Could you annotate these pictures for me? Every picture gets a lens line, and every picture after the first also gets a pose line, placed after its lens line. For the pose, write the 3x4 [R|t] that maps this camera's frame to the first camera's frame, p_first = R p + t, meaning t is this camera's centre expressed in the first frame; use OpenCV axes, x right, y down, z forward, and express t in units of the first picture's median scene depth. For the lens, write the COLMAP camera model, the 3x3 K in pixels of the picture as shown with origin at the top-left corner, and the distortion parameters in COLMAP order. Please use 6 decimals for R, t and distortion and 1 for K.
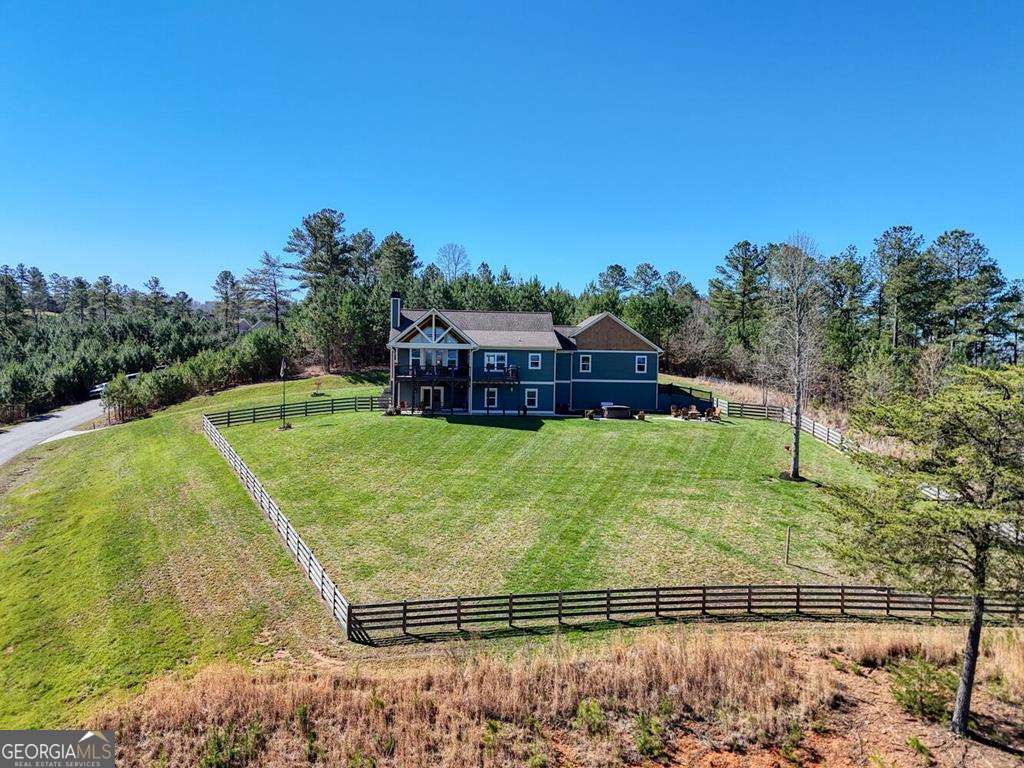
lens RADIAL K [[750.5, 0, 514.3], [0, 750.5, 383.8], [0, 0, 1]] dist [0.078971, -0.076987]
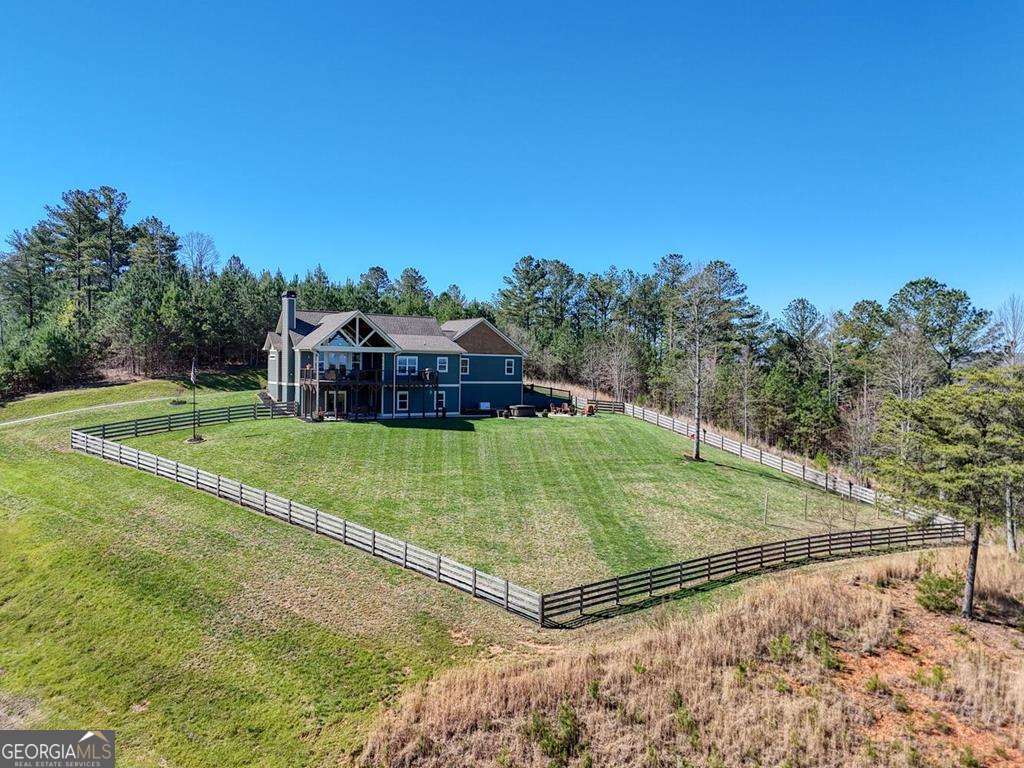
lens RADIAL K [[750.5, 0, 514.3], [0, 750.5, 383.8], [0, 0, 1]] dist [0.078971, -0.076987]
pose [[0.894713, -0.014443, 0.446407, -0.364715], [0.014610, 0.999889, 0.003070, -0.005559], [-0.446402, 0.003775, 0.894825, 0.029368]]
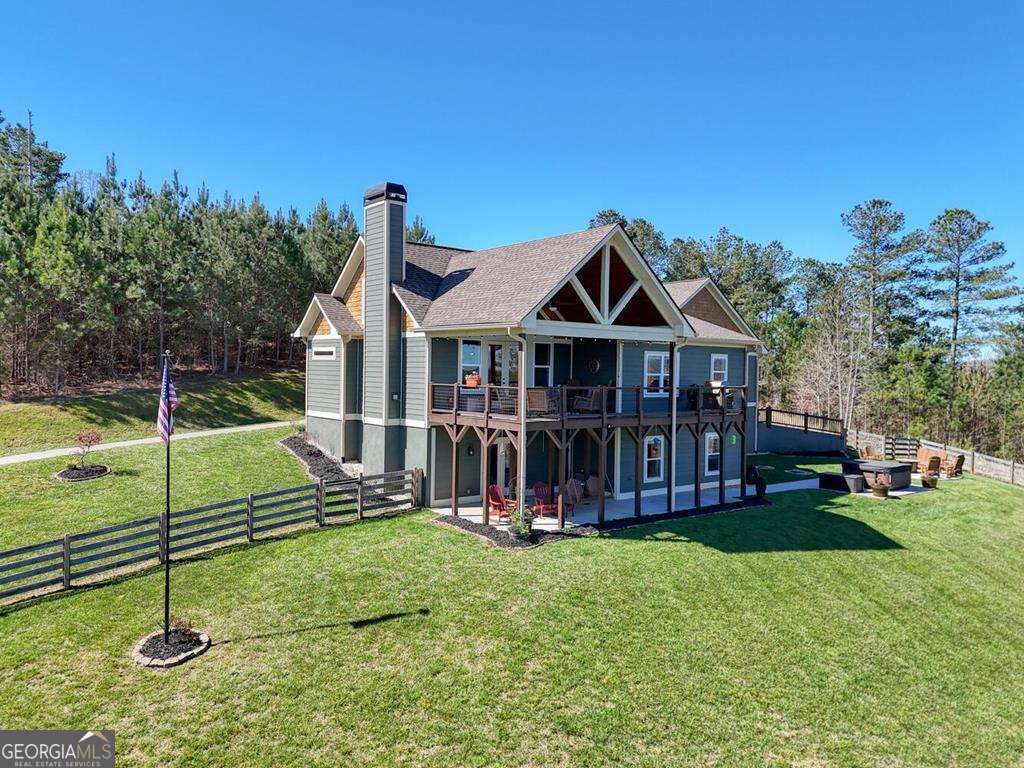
lens RADIAL K [[750.5, 0, 514.3], [0, 750.5, 383.8], [0, 0, 1]] dist [0.078971, -0.076987]
pose [[0.827827, -0.012808, 0.560838, -0.349536], [0.015705, 0.999877, -0.000347, -0.025840], [-0.560764, 0.009096, 0.827926, 0.725831]]
